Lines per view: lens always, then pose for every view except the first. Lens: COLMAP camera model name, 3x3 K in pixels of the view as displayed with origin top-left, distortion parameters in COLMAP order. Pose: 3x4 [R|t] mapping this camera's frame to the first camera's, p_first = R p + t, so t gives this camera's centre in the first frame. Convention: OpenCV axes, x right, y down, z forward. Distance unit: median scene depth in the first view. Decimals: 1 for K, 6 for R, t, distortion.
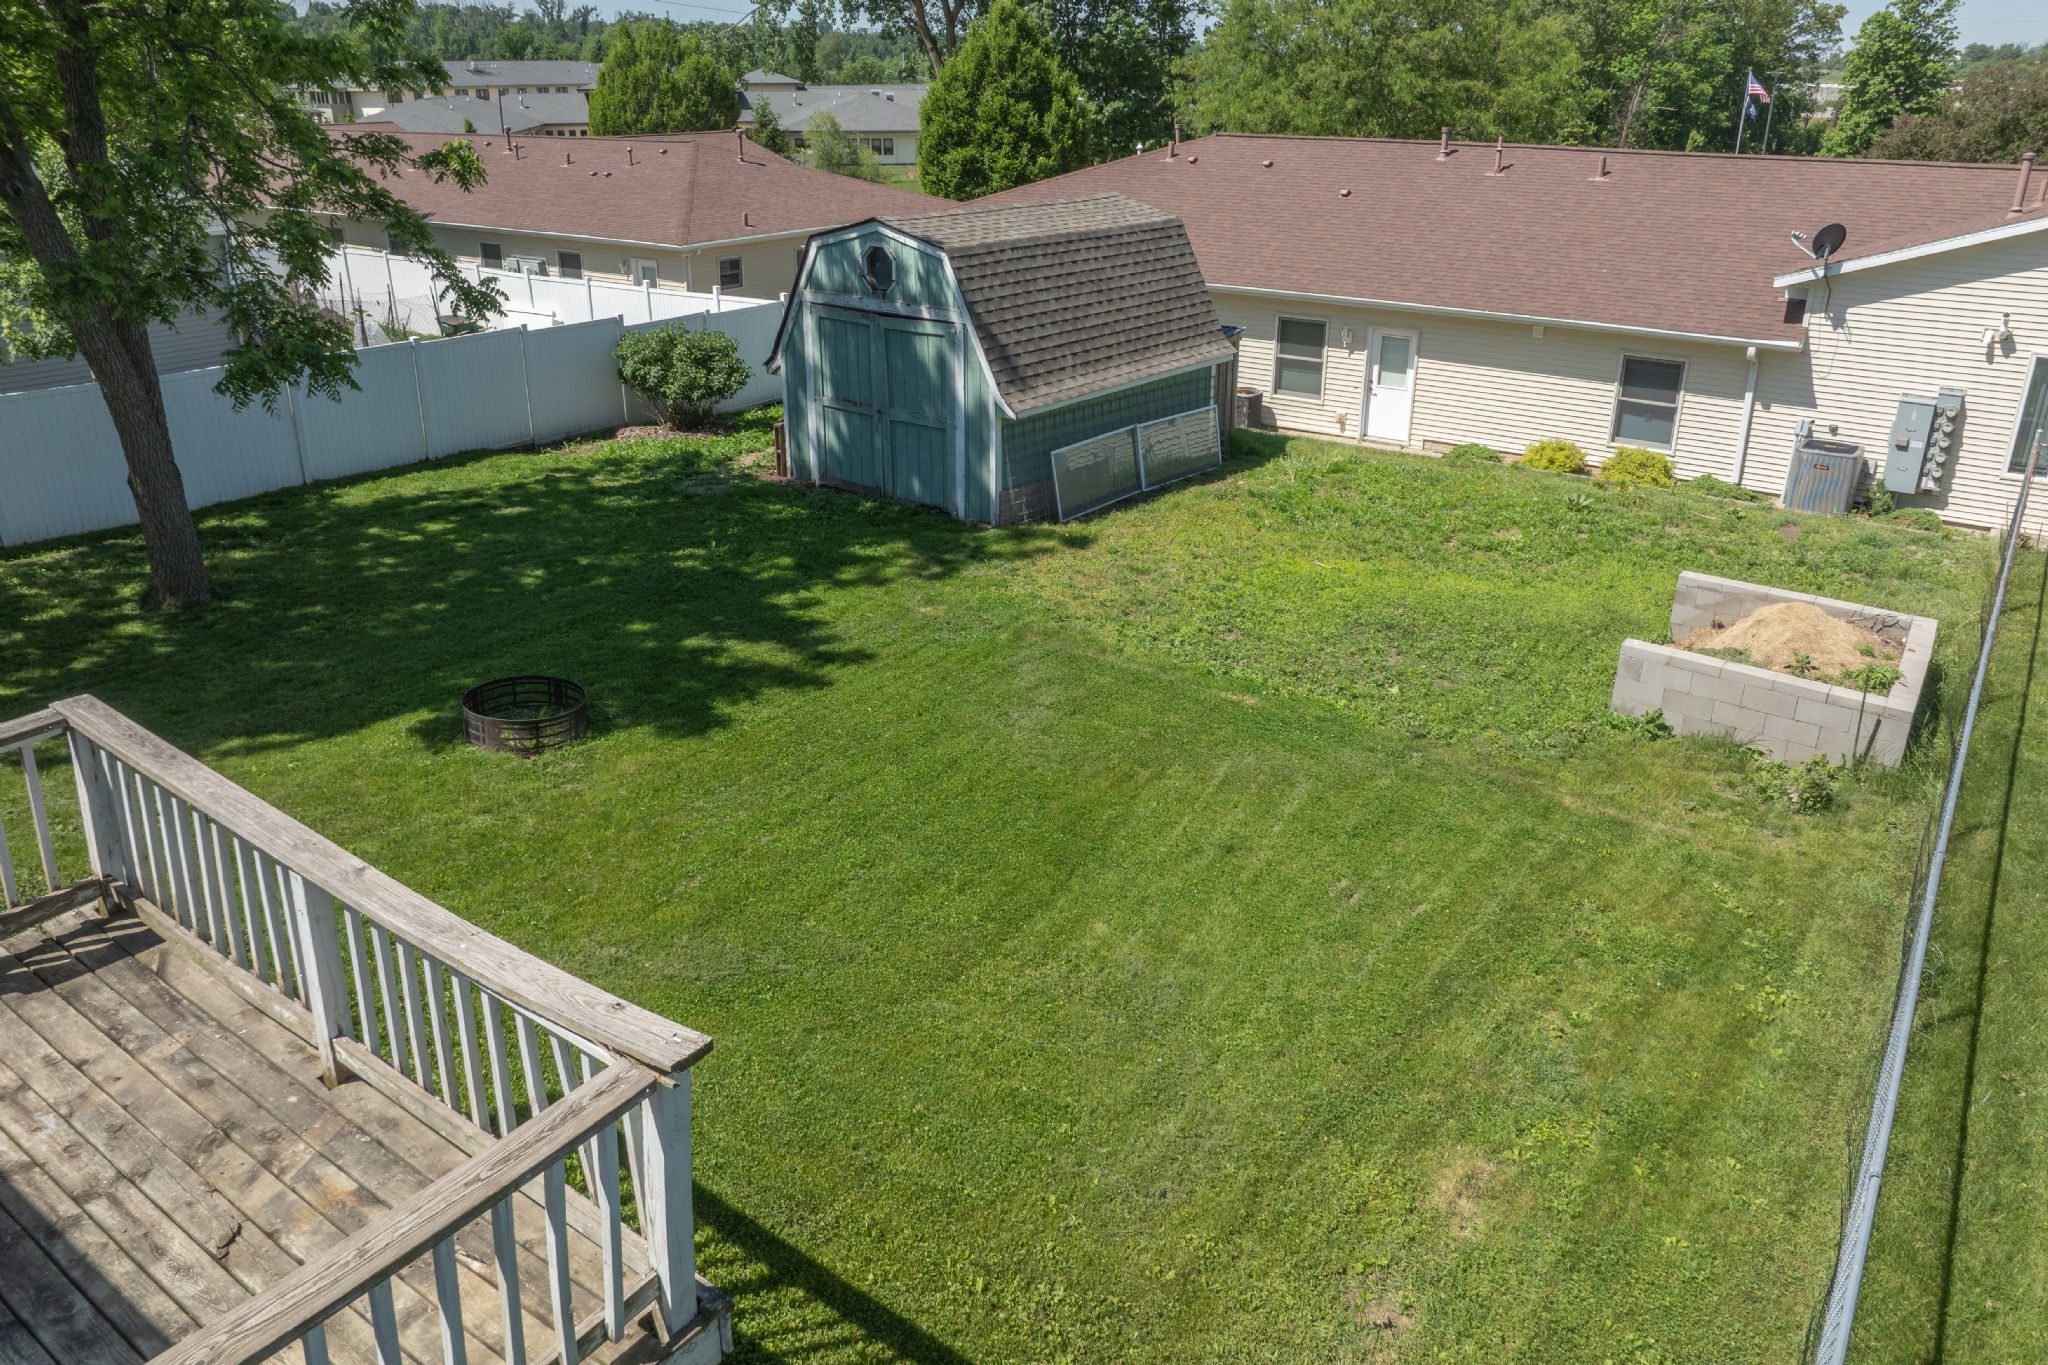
lens RADIAL K [[1405.3, 0, 1022.2], [0, 1405.3, 633.1], [0, 0, 1]] dist [-0.035864, -0.001281]
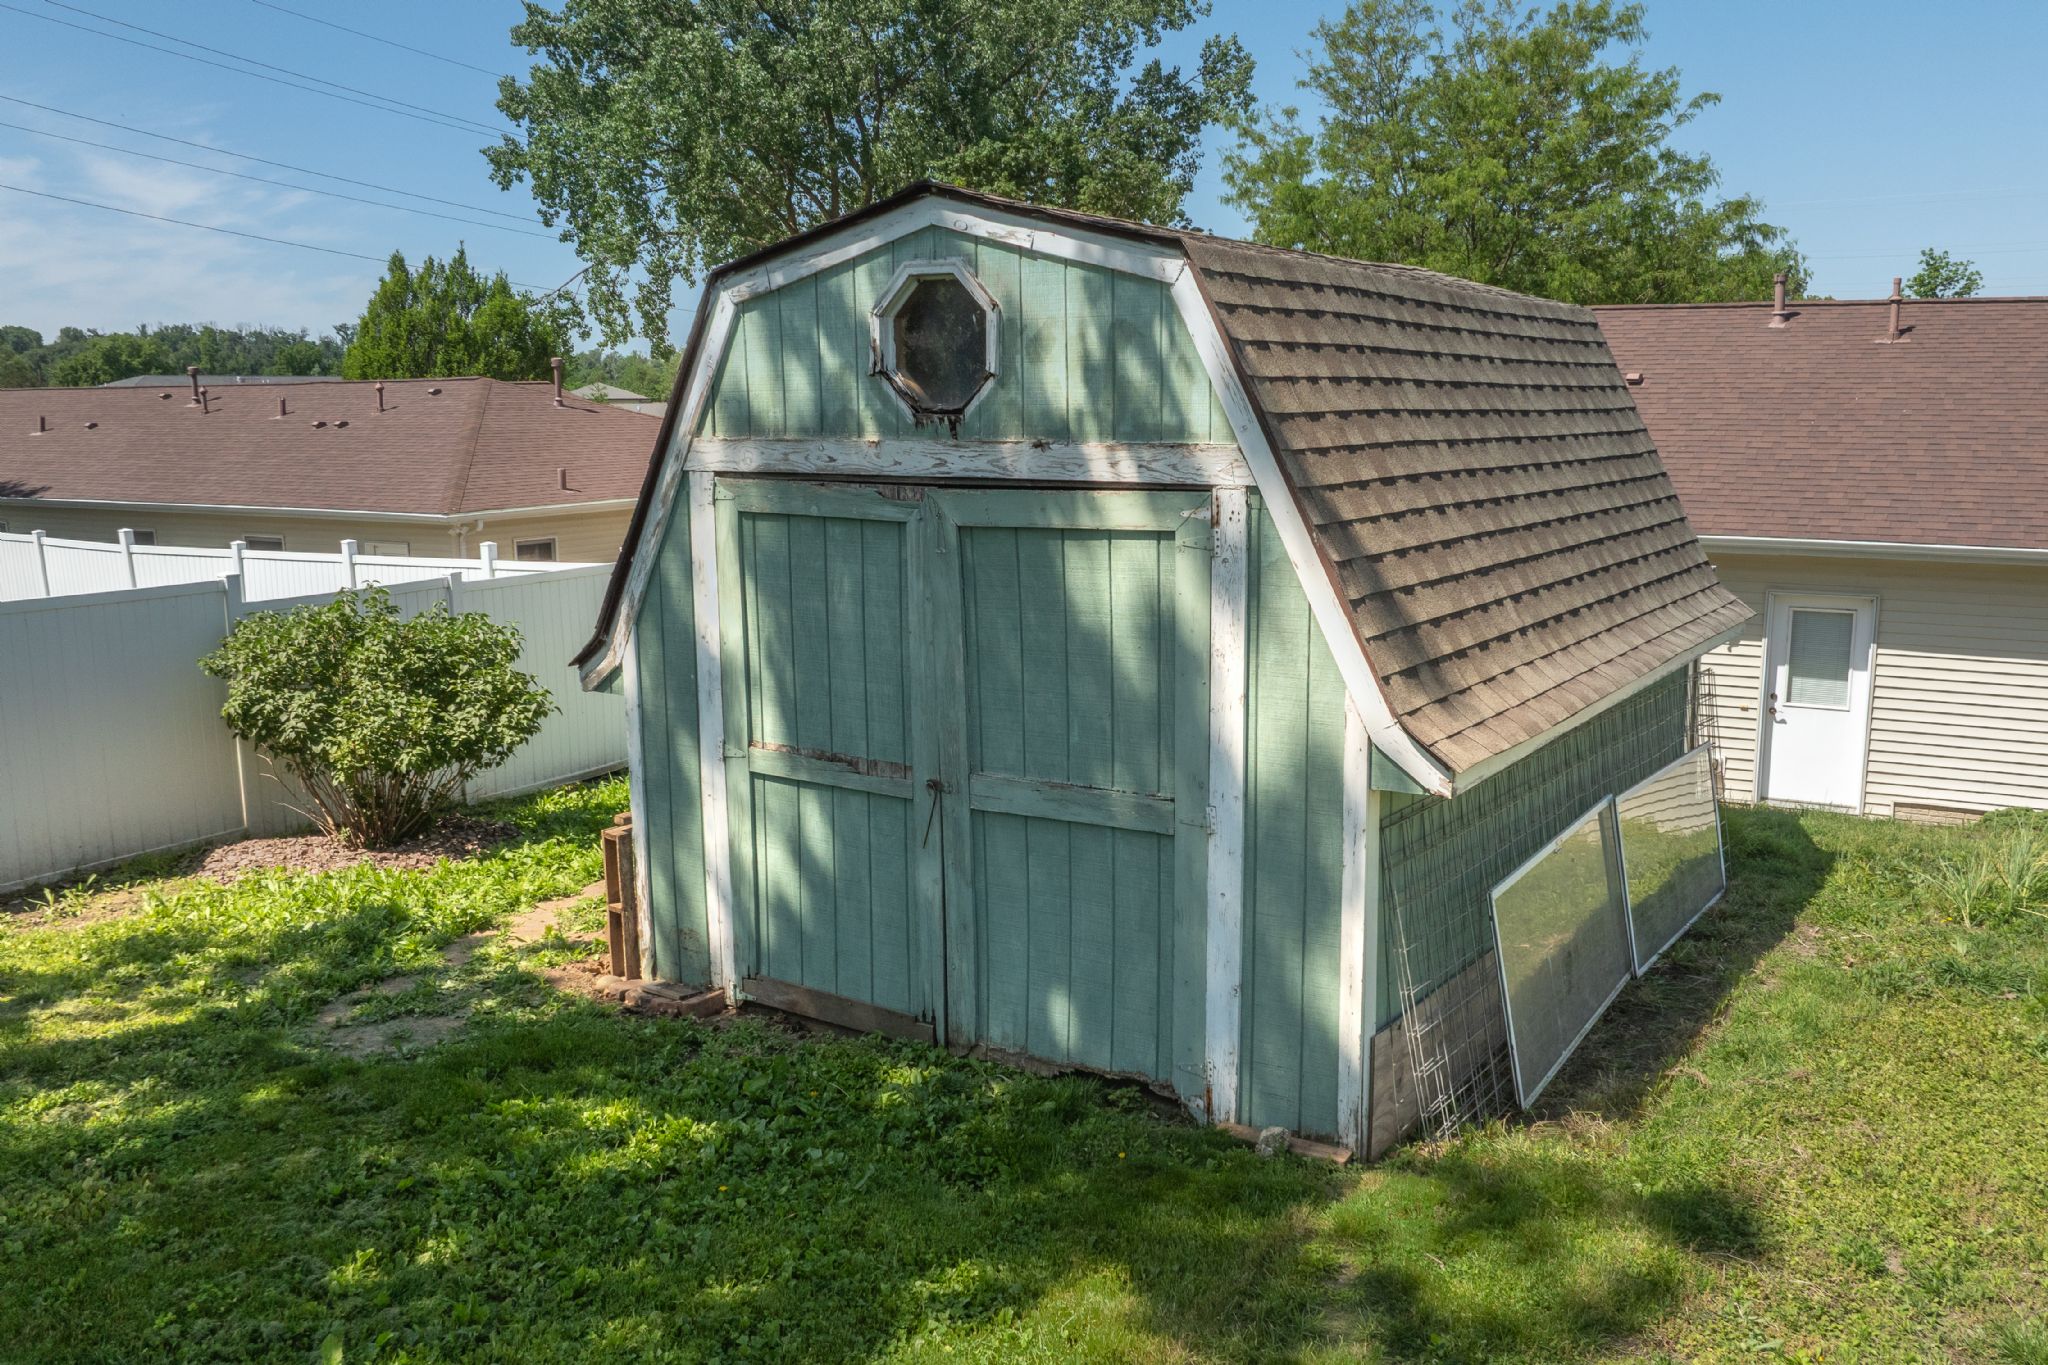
lens RADIAL K [[1646.1, 0, 1084.6], [0, 1646.1, 706.6], [0, 0, 1]] dist [-0.000300, -0.088156]
pose [[0.993824, -0.028799, 0.107168, -0.094957], [0.049462, 0.979460, -0.195477, -0.088023], [-0.099337, 0.199571, 0.974835, 0.548961]]
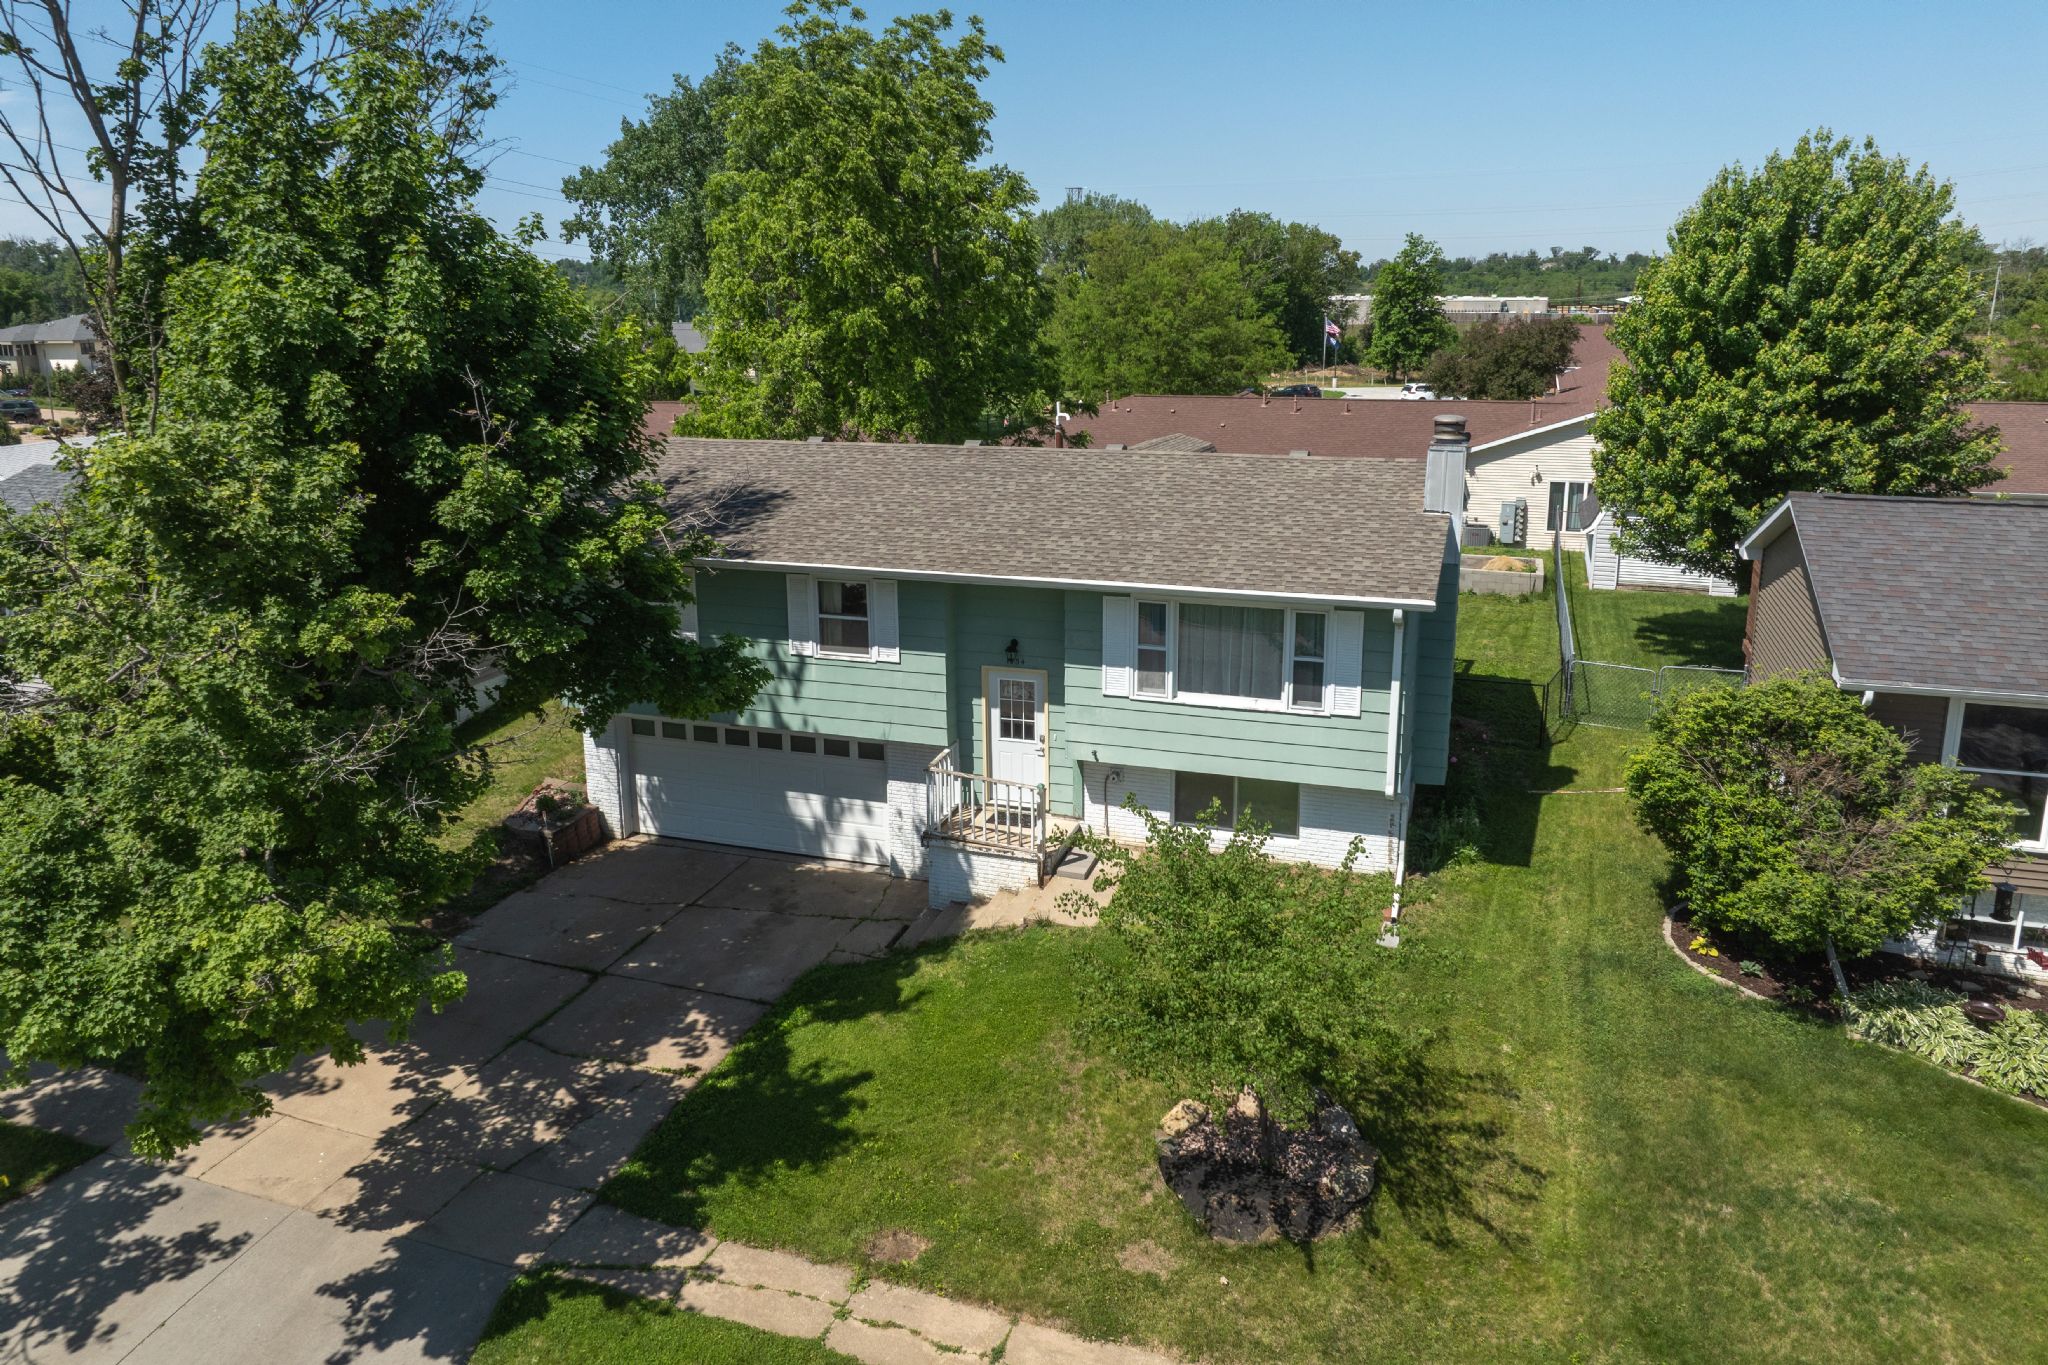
lens RADIAL K [[1396.1, 0, 1036.7], [0, 1396.1, 625.9], [0, 0, 1]] dist [-0.059012, 0.039572]
pose [[0.956836, -0.078438, 0.279842, -0.804309], [0.118760, 0.984355, -0.130156, 0.251214], [-0.265255, 0.157771, 0.951182, -1.007340]]
